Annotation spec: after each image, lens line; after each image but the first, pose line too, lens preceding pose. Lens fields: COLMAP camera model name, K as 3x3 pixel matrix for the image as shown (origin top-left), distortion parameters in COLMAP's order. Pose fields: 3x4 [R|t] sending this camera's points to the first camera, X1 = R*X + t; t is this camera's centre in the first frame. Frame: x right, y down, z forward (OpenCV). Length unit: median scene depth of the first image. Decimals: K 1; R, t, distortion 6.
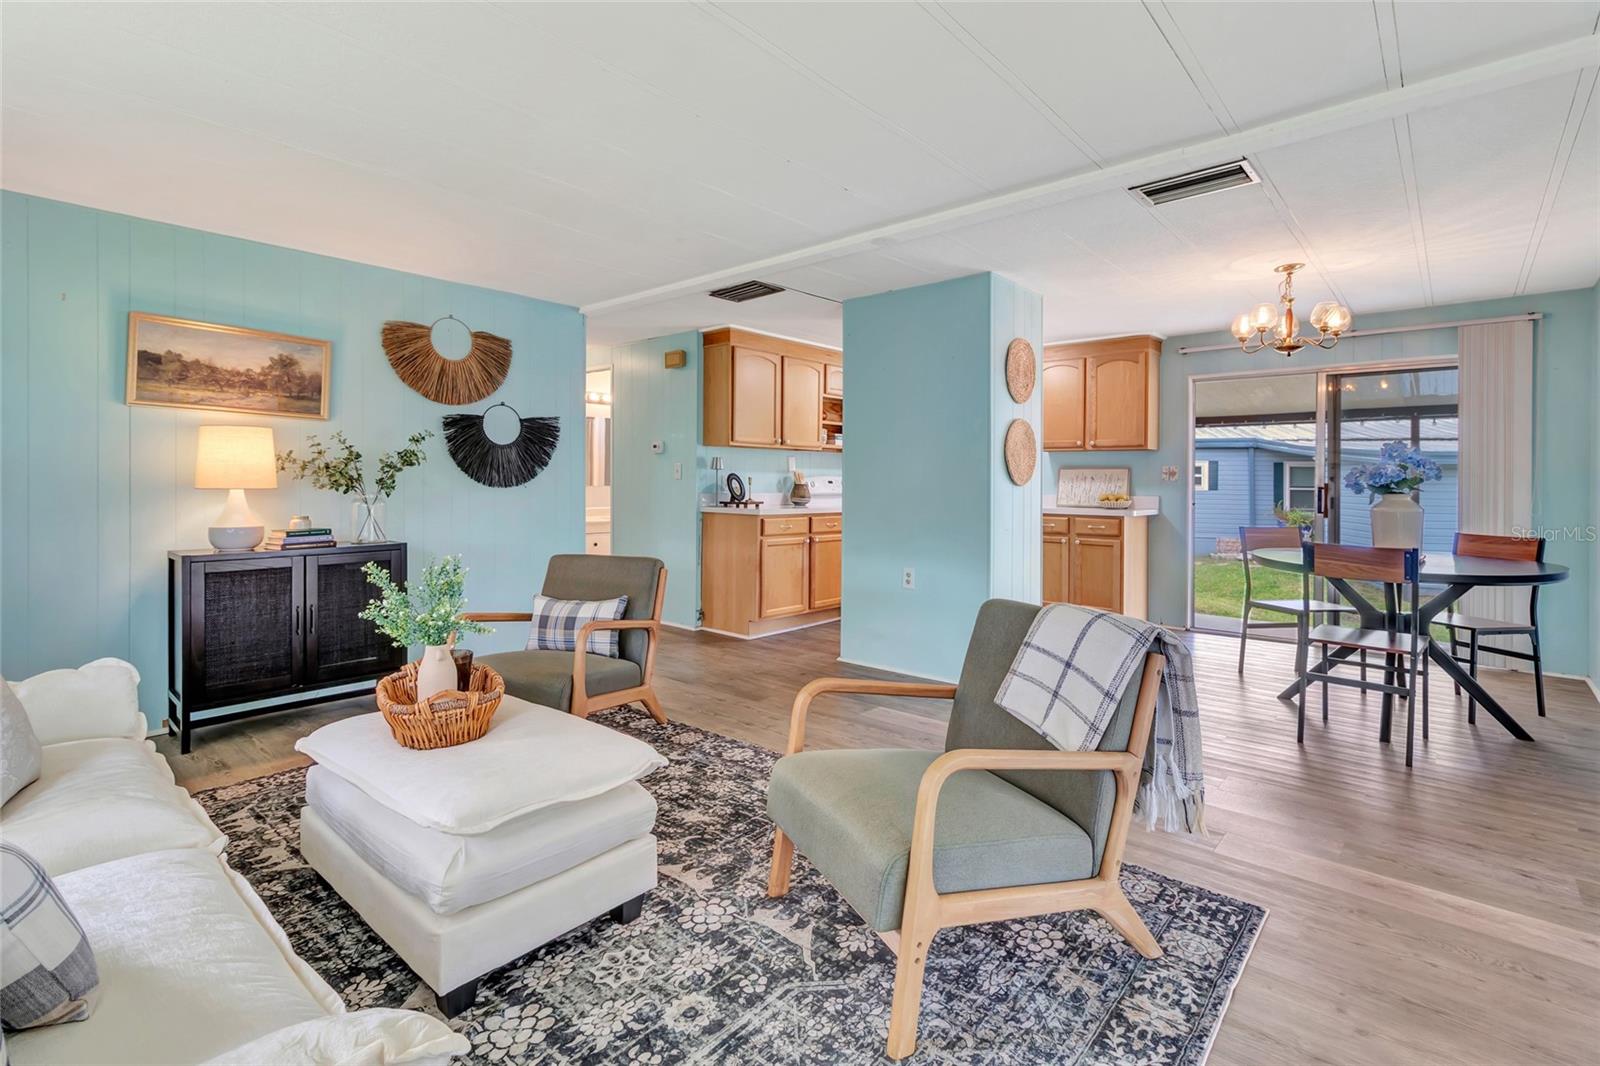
lens RADIAL K [[749.0, 0, 793.4], [0, 749.0, 483.8], [0, 0, 1]] dist [0.003849, 0.000602]
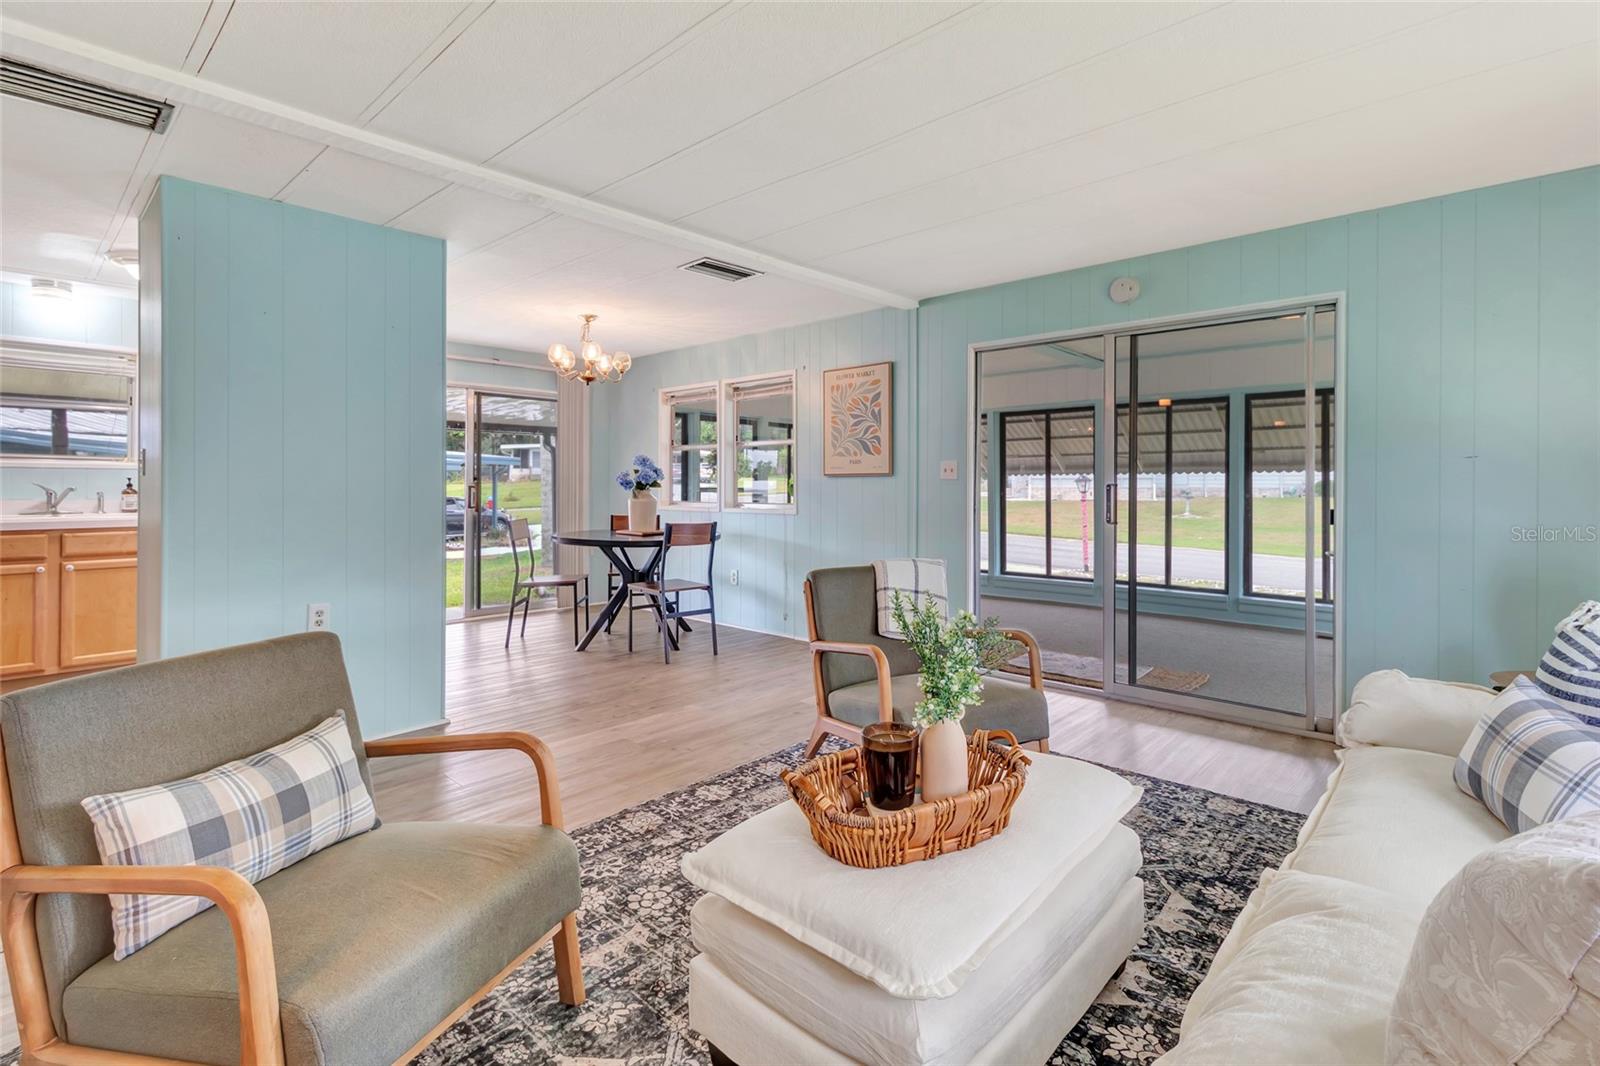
lens RADIAL K [[749.0, 0, 828.4], [0, 749.0, 481.3], [0, 0, 1]] dist [0.003849, 0.000602]
pose [[0.002357, -0.002111, 0.999995, -0.417958], [0.003129, 0.999993, 0.002104, -0.002831], [-0.999992, 0.003124, 0.002364, 0.382073]]
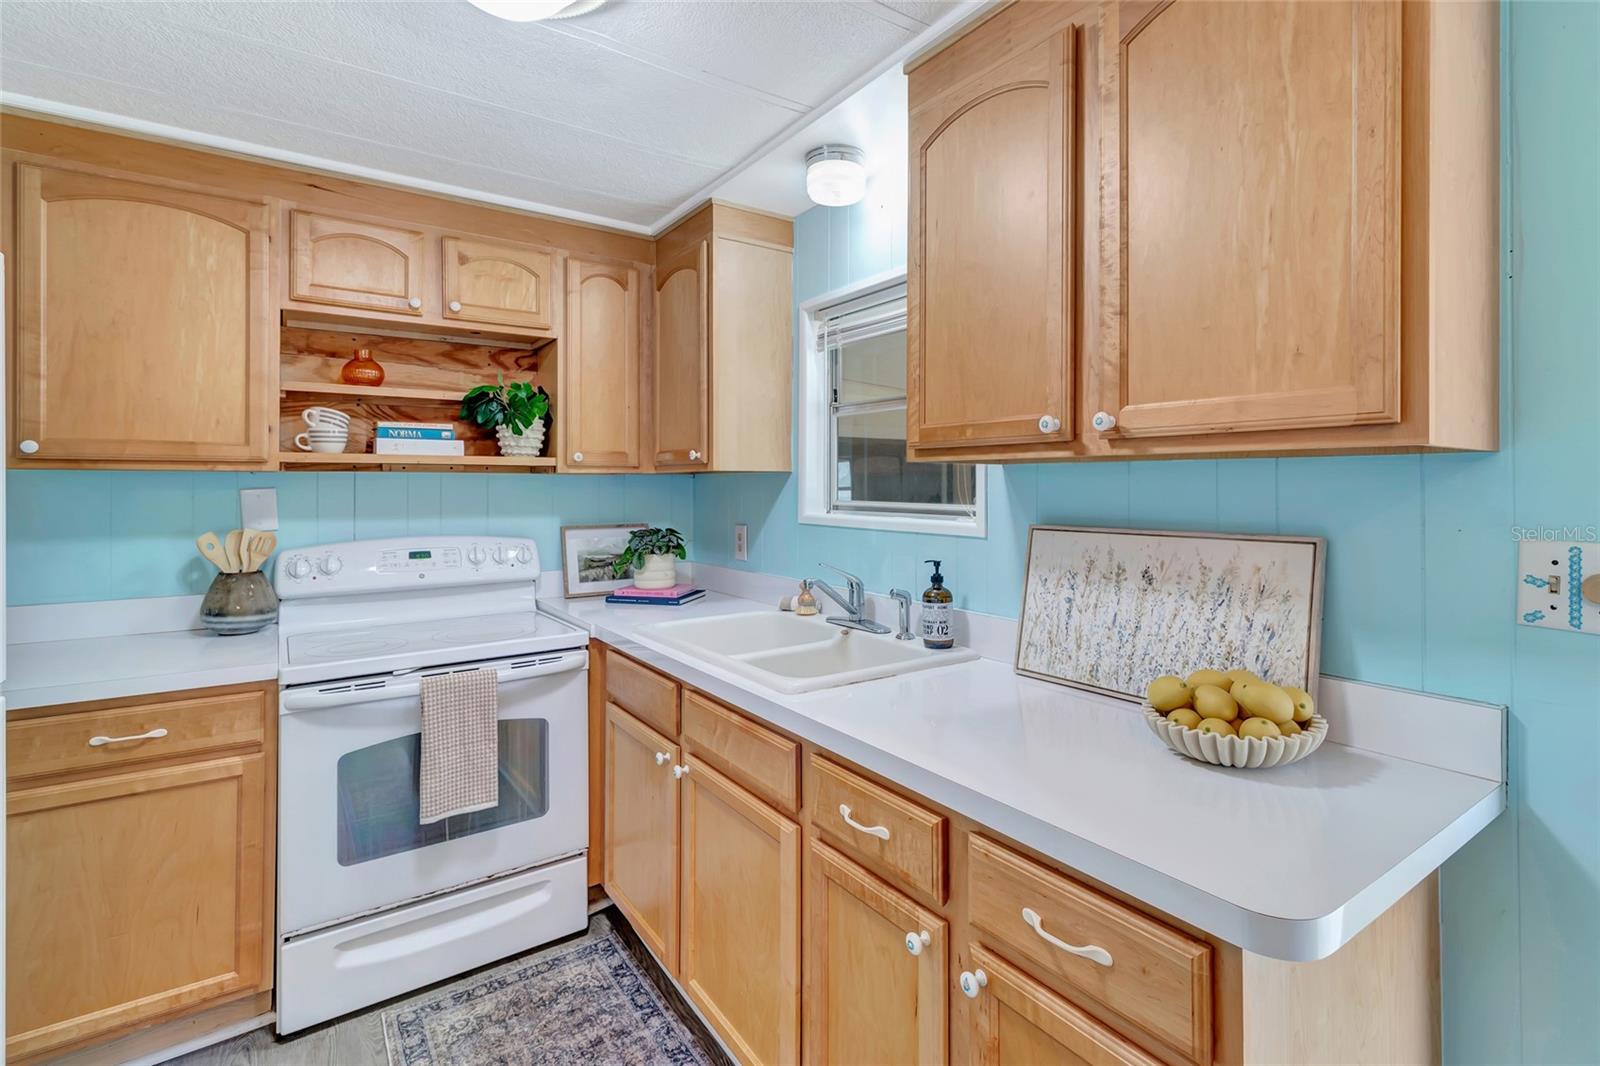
lens RADIAL K [[749.0, 0, 808.4], [0, 749.0, 479.3], [0, 0, 1]] dist [0.003849, 0.000602]
pose [[0.972456, -0.011134, -0.232822, 0.367375], [0.007133, 0.999812, -0.018020, -0.035391], [0.232979, 0.015862, 0.972352, 0.782718]]
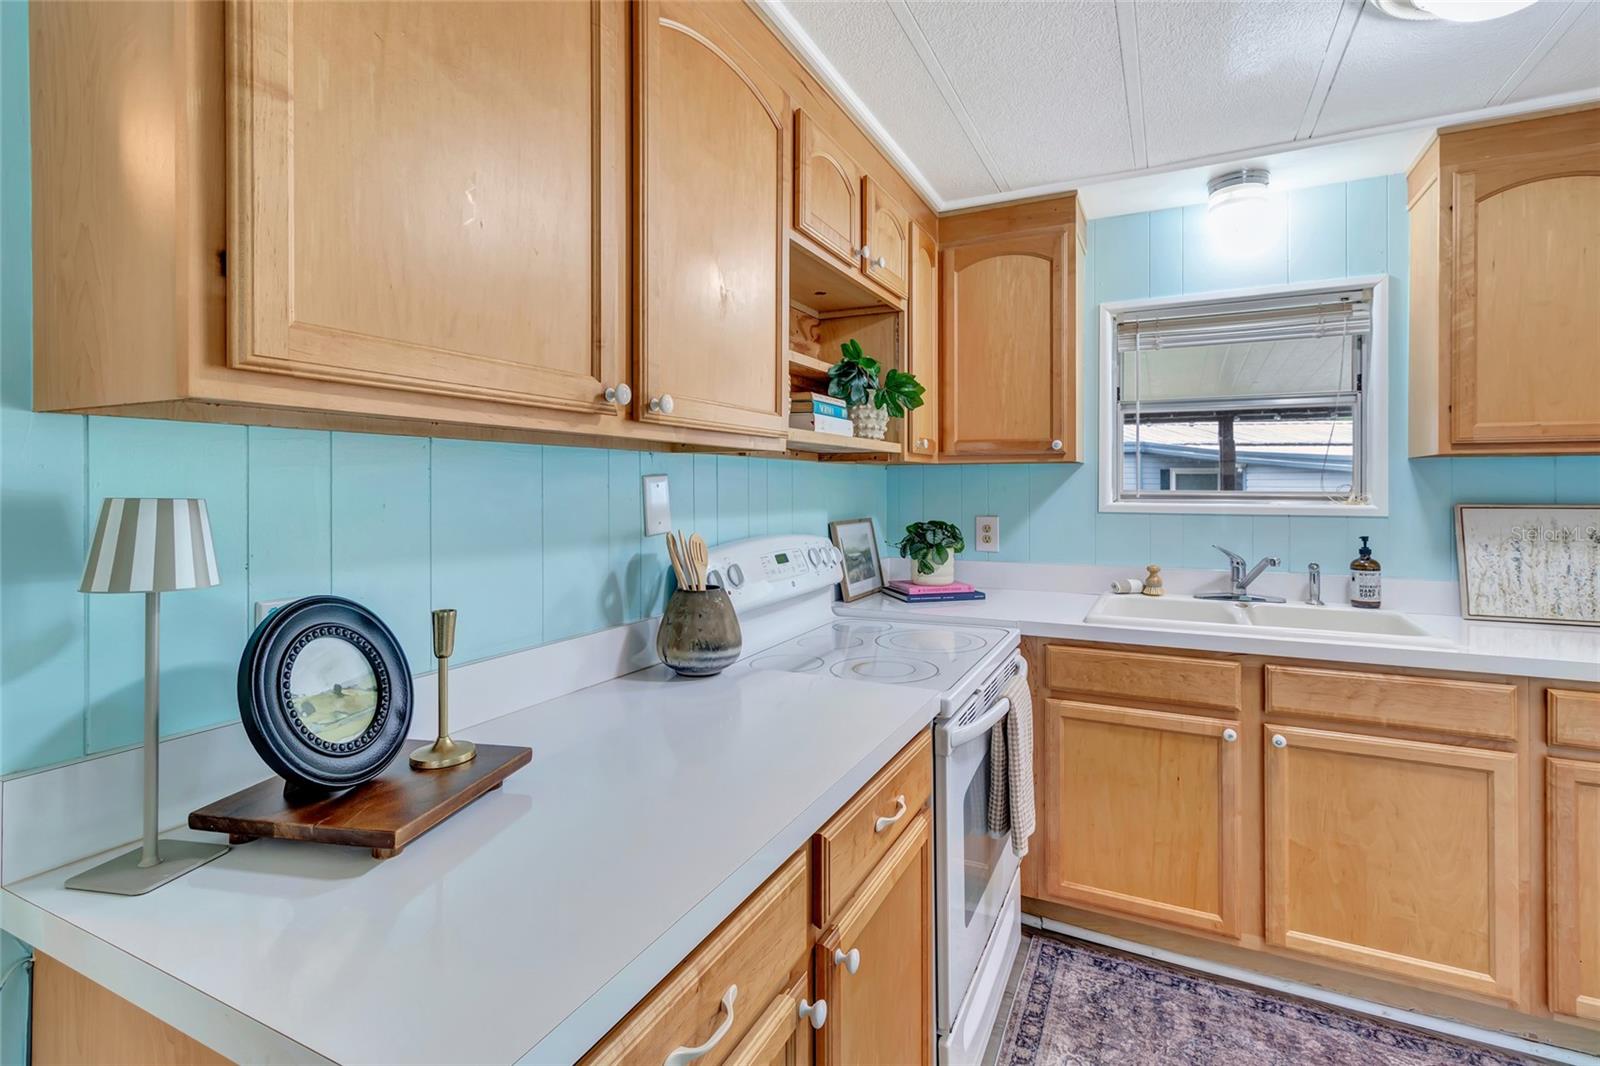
lens RADIAL K [[749.0, 0, 808.1], [0, 749.0, 483.8], [0, 0, 1]] dist [0.003849, 0.000602]
pose [[0.963280, -0.008609, 0.268362, -0.023623], [0.010315, 0.999935, -0.004947, -0.034443], [-0.268302, 0.007534, 0.963305, 0.808041]]
